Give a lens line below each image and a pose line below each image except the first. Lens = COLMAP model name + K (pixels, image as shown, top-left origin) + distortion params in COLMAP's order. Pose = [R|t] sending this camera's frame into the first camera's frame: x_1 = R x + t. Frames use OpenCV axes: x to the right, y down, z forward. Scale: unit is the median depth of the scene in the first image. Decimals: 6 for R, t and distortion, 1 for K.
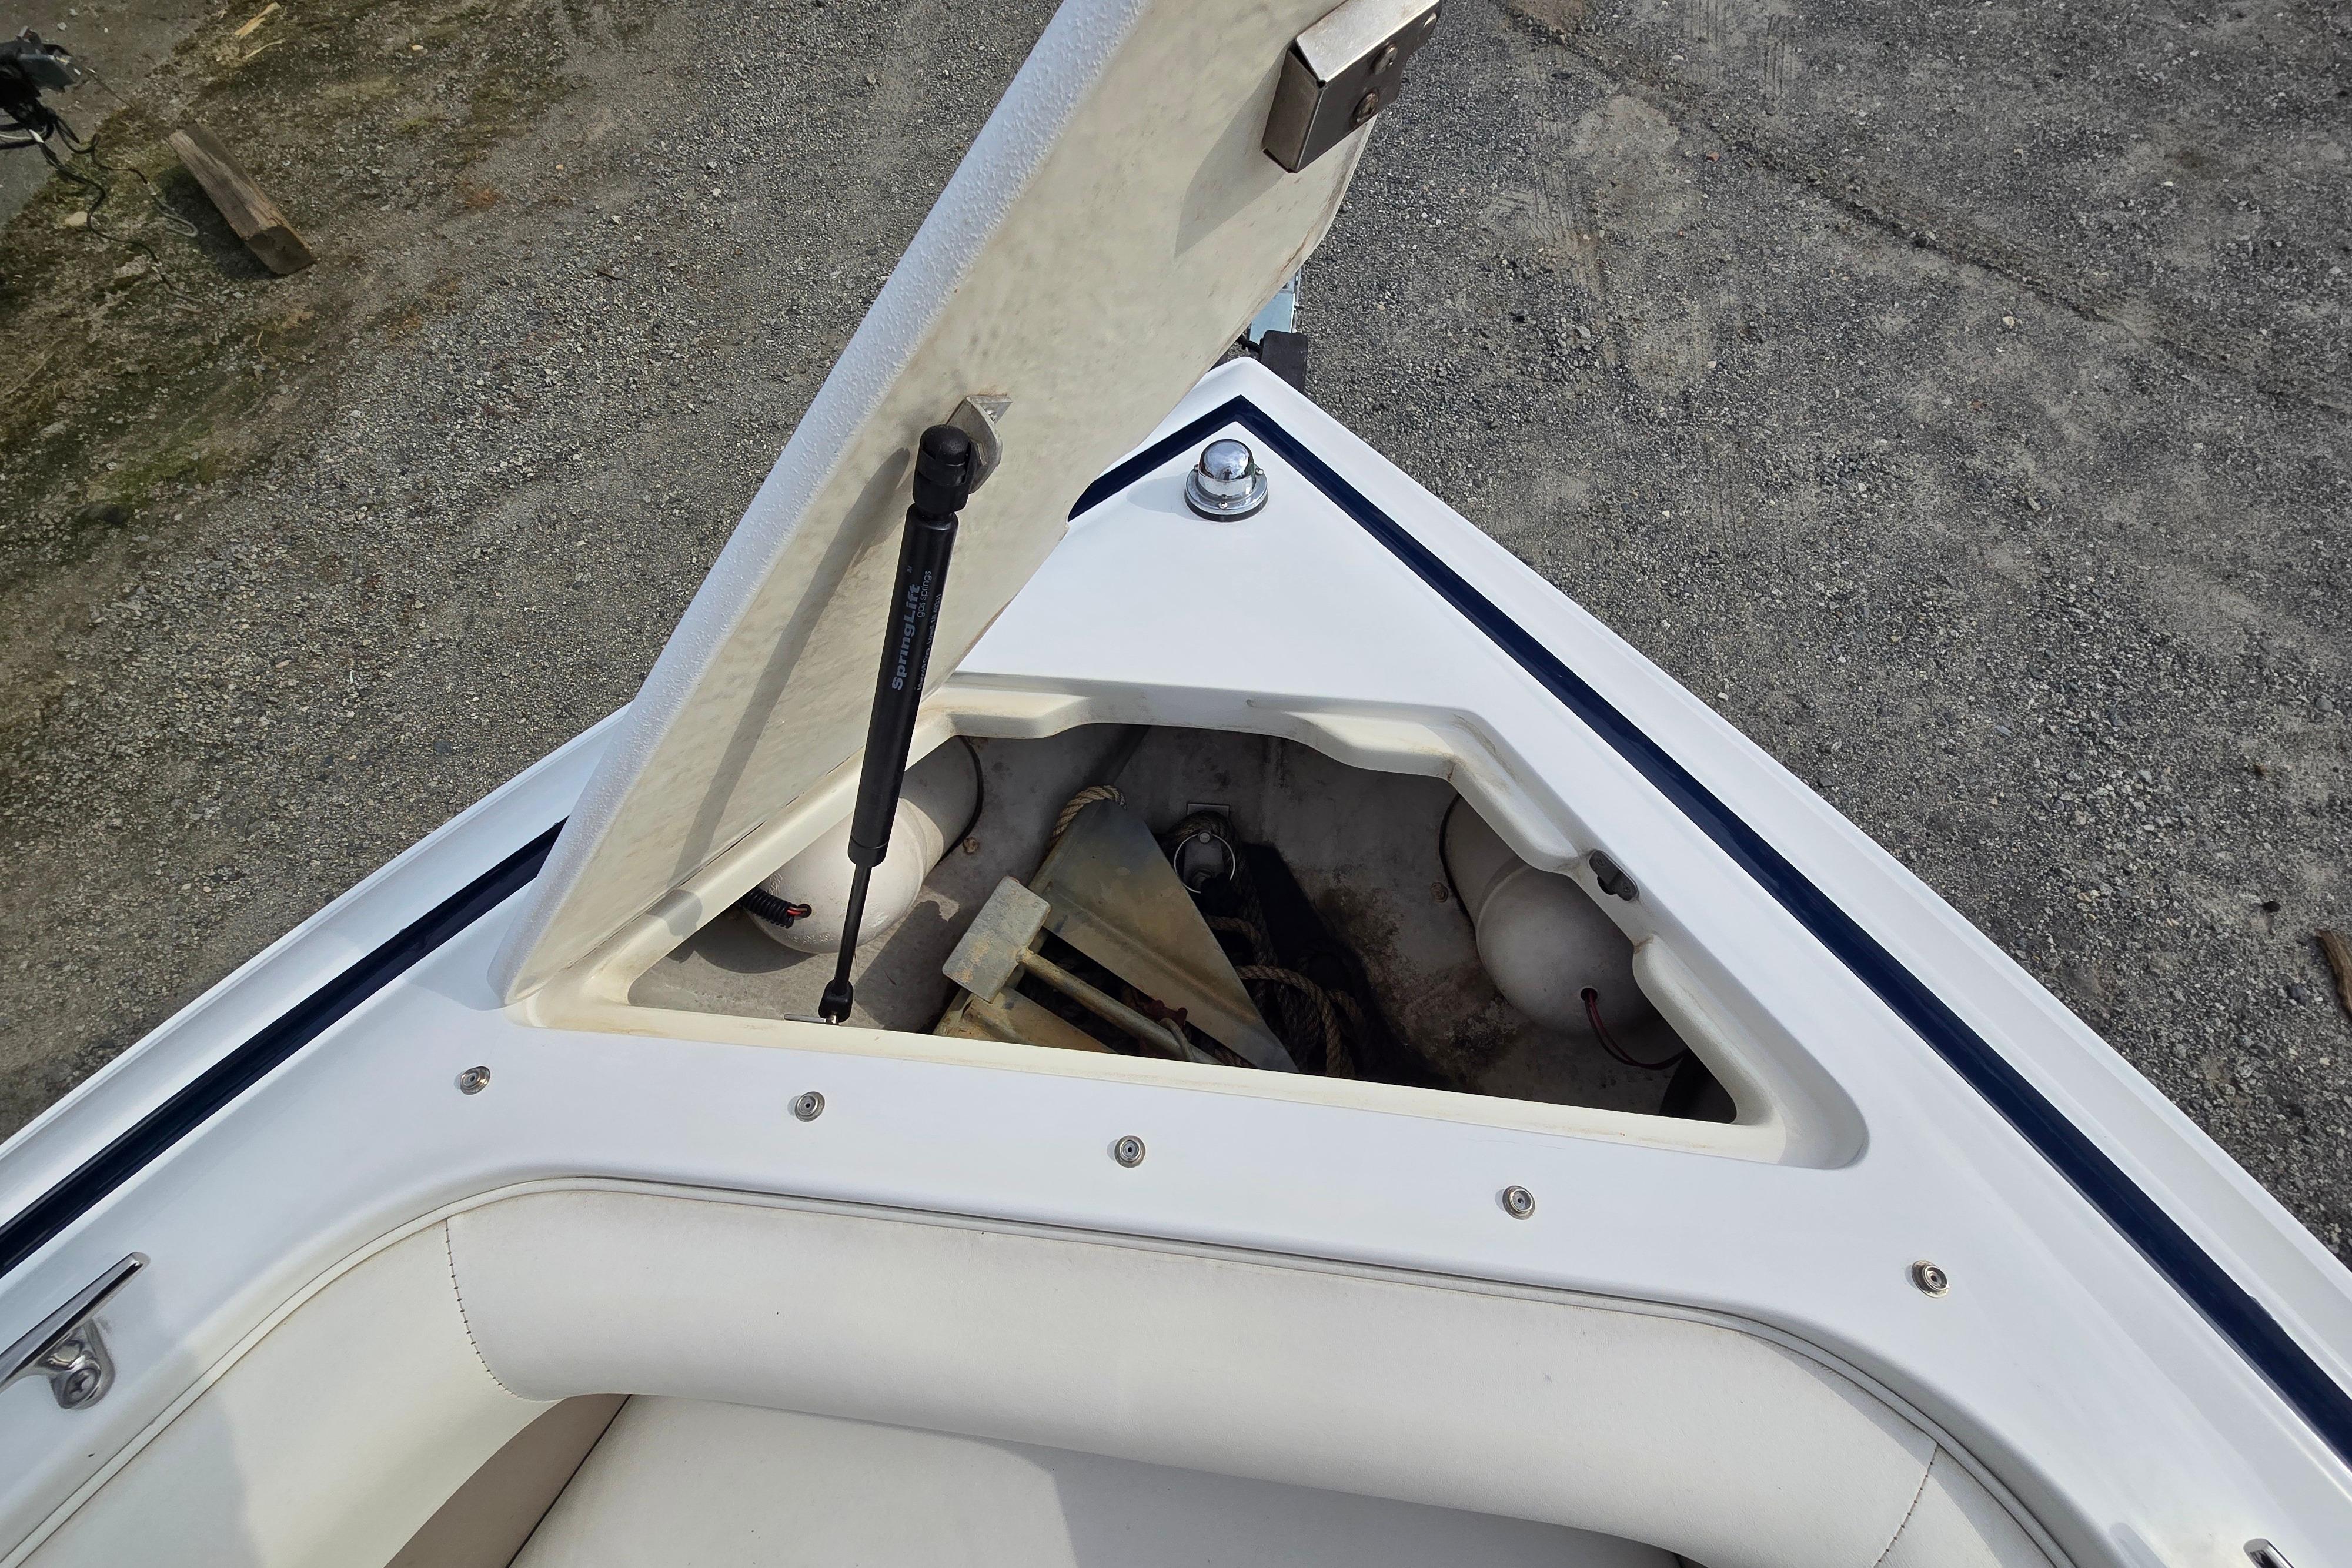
lens RADIAL K [[987.3, 0, 1176.0], [0, 987.3, 784.0], [0, 0, 1]] dist [0.003423, -0.002406]
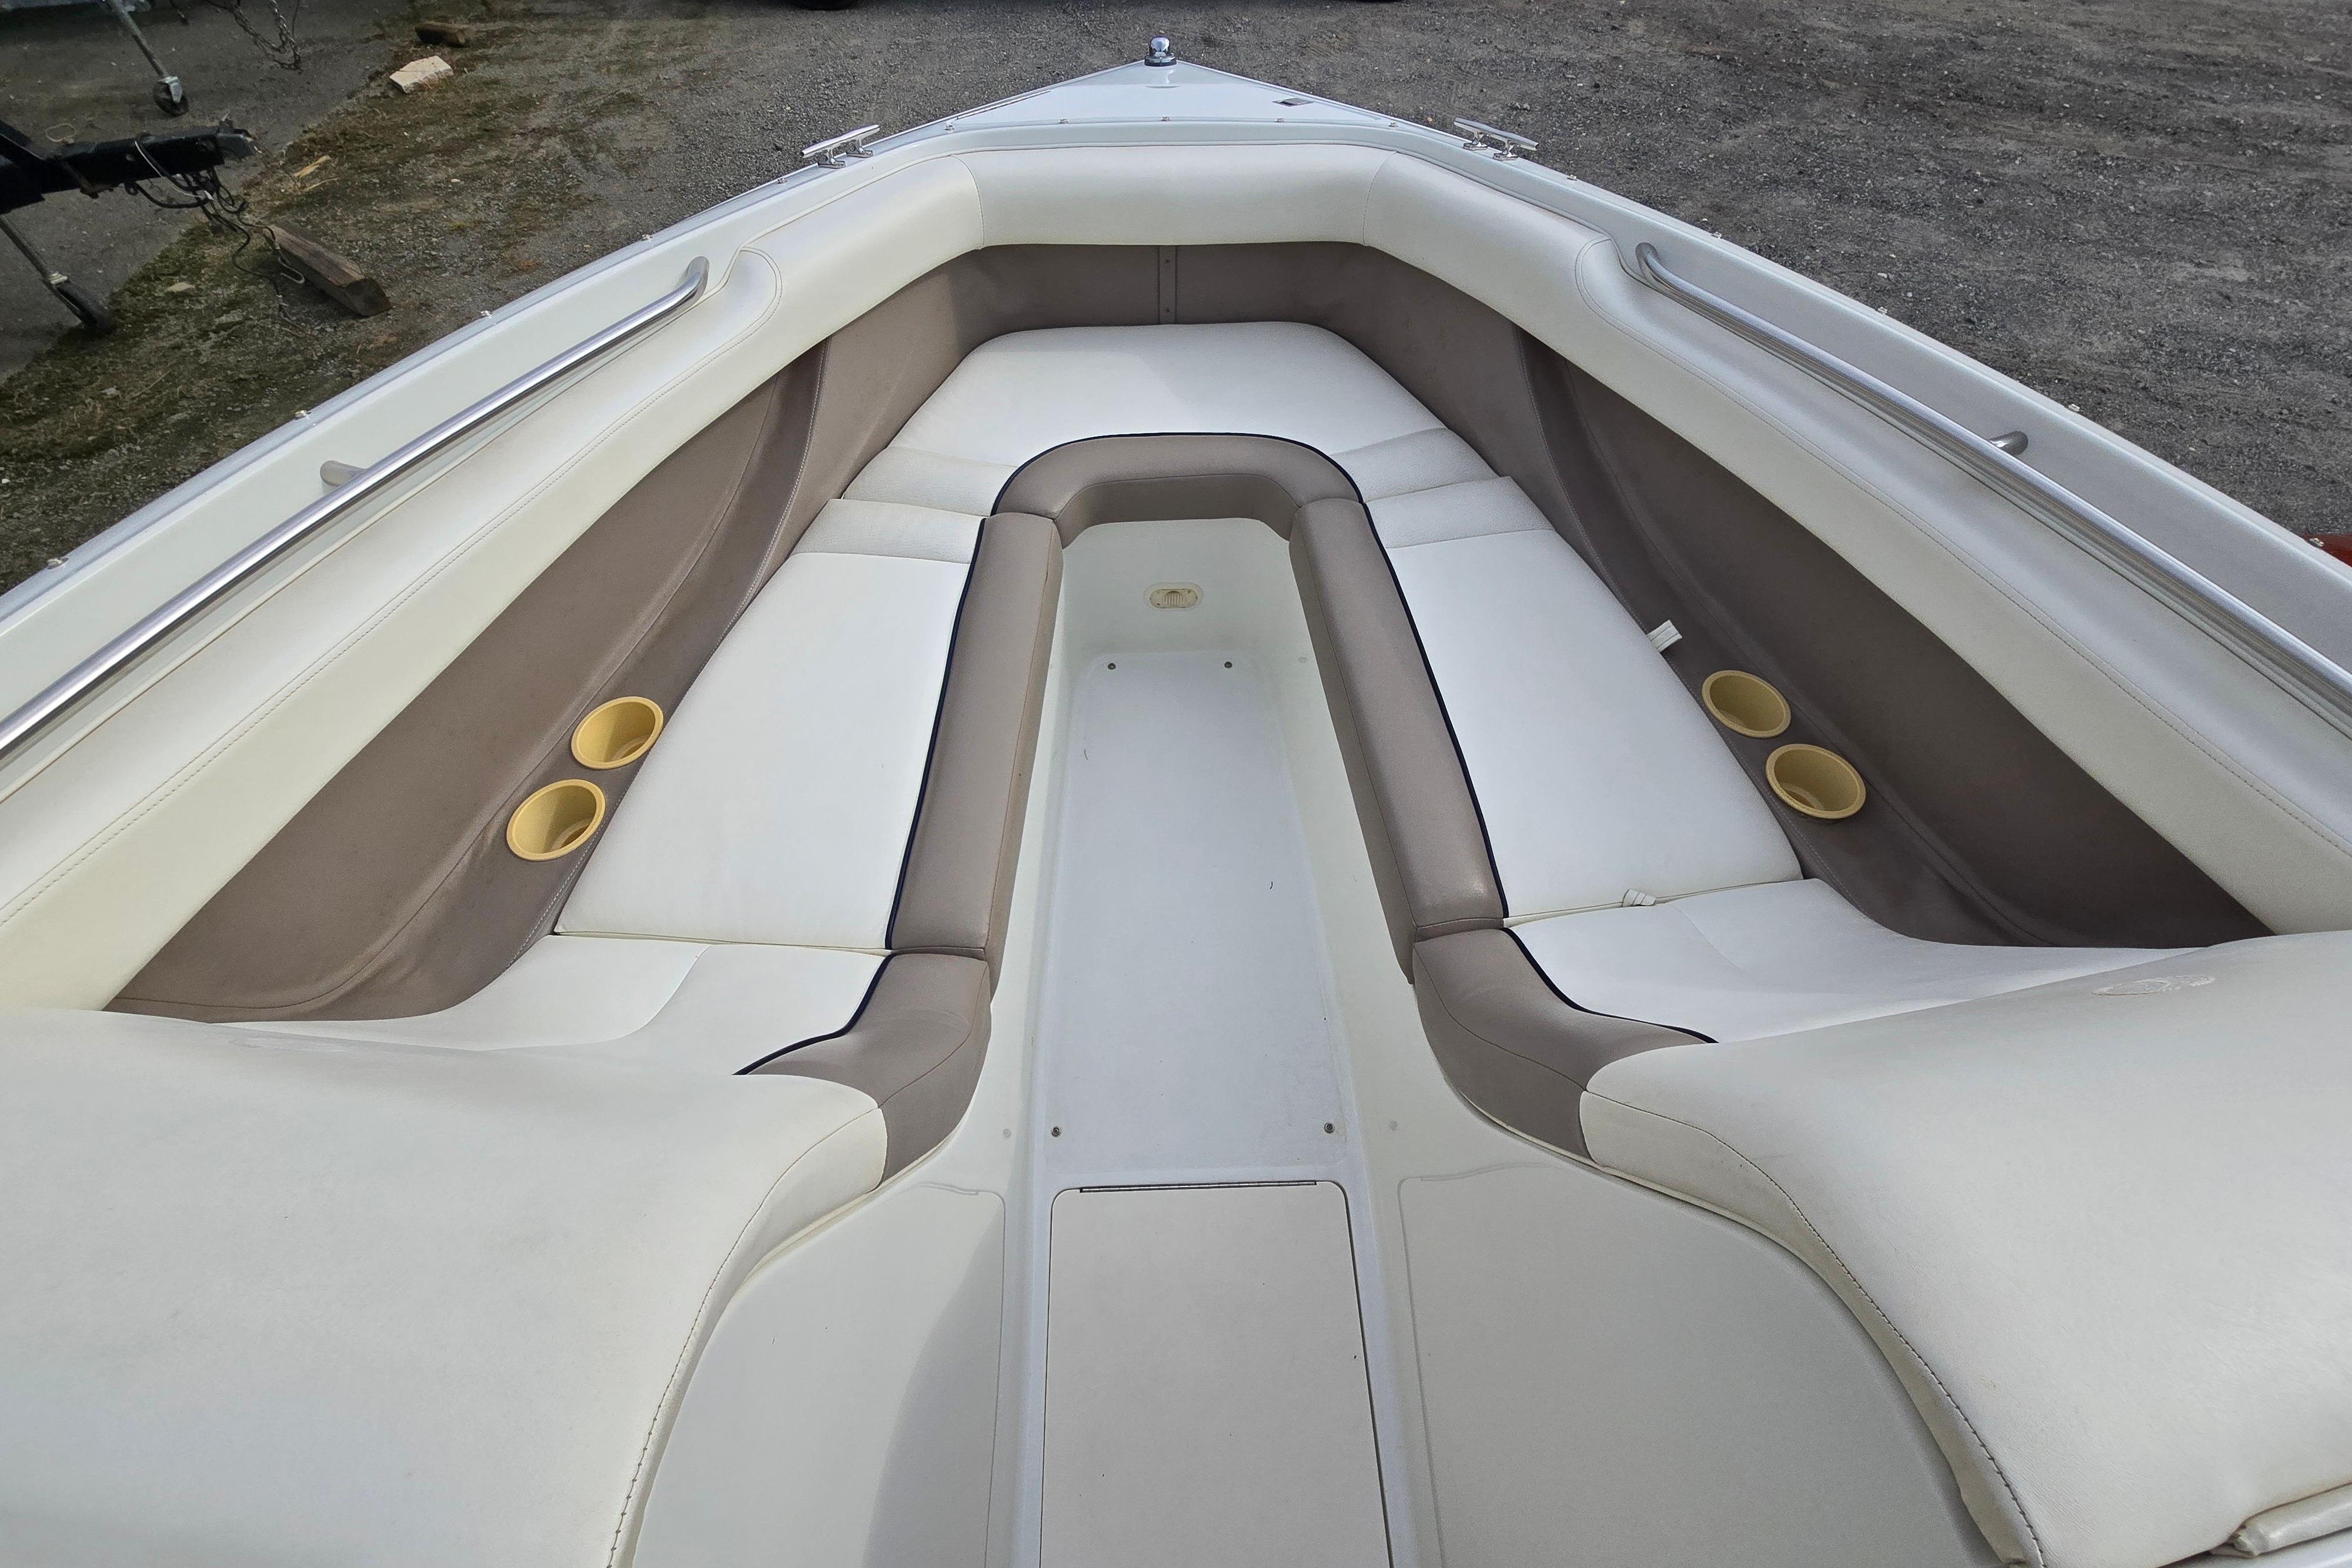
lens RADIAL K [[982.1, 0, 1163.8], [0, 982.1, 773.8], [0, 0, 1]] dist [0.002036, -0.000937]
pose [[0.988865, -0.085159, 0.122041, -0.087859], [0.106689, 0.977410, -0.182445, 0.397659], [-0.103747, 0.193434, 0.975613, -0.228061]]
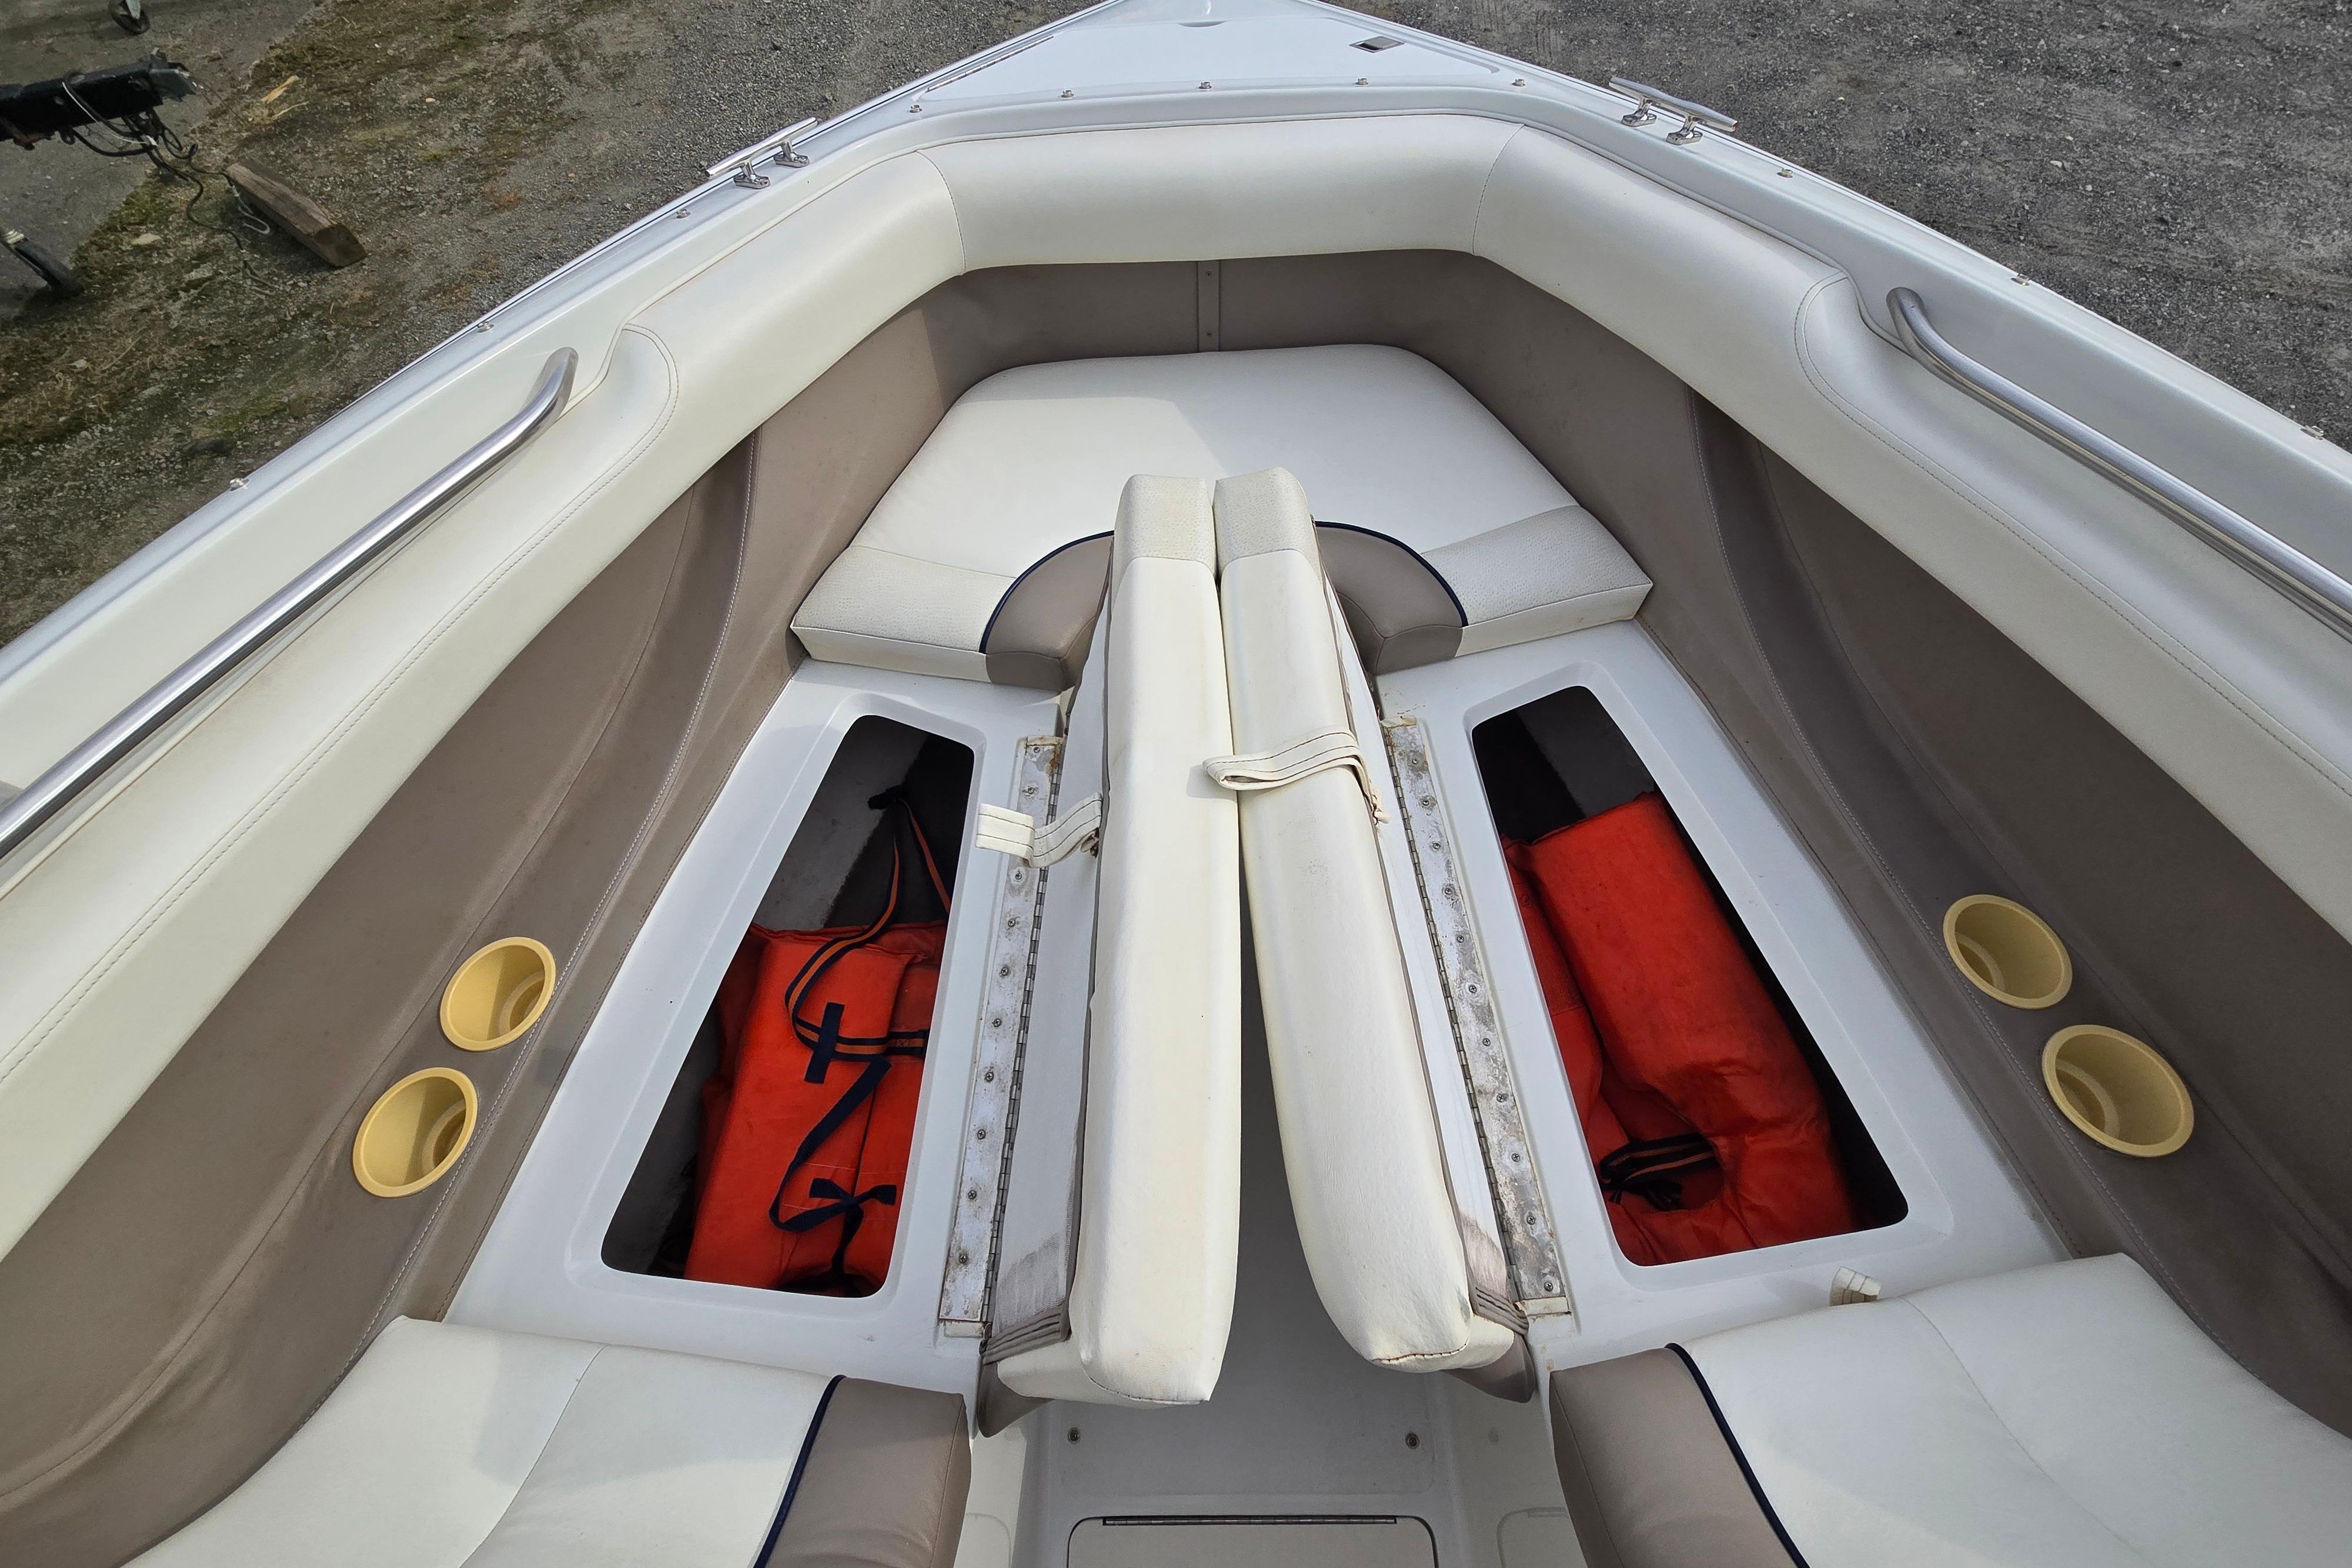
lens RADIAL K [[981.8, 0, 1165.8], [0, 981.8, 778.5], [0, 0, 1]] dist [0.005166, -0.002910]
pose [[0.992697, -0.100582, 0.066603, -0.066775], [0.106258, 0.990436, -0.088006, 0.289546], [-0.057114, 0.094440, 0.993891, -0.158897]]
